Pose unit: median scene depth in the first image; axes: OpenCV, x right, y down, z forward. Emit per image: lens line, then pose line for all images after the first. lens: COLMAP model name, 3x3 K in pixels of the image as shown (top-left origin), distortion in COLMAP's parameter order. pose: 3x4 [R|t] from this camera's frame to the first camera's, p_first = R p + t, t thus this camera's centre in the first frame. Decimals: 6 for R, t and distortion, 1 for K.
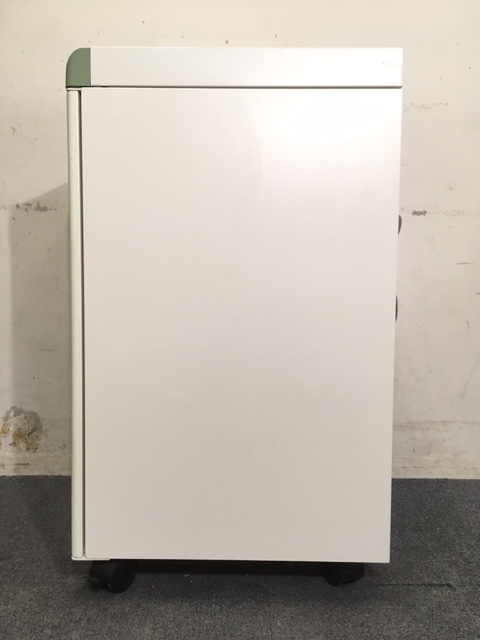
lens RADIAL K [[539.8, 0, 240.0], [0, 539.8, 320.0], [0, 0, 1]] dist [0.072681, -0.085790]
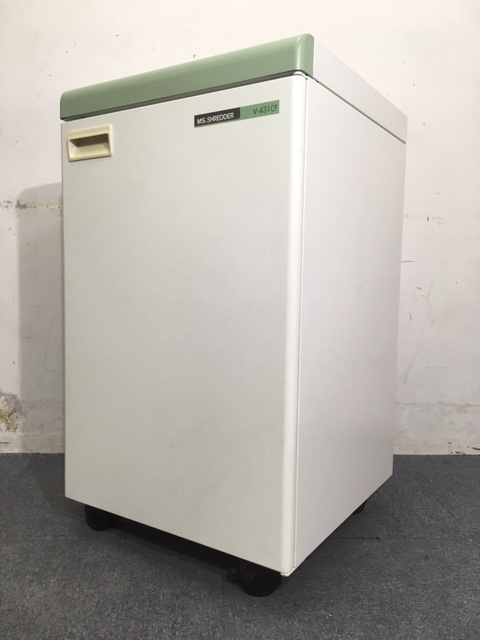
lens RADIAL K [[539.8, 0, 240.0], [0, 539.8, 320.0], [0, 0, 1]] dist [0.072681, -0.085790]
pose [[0.999182, 0.006384, 0.039943, 0.030892], [-0.006876, 0.999902, 0.012202, 0.005751], [-0.039861, -0.012467, 0.999127, -0.115871]]
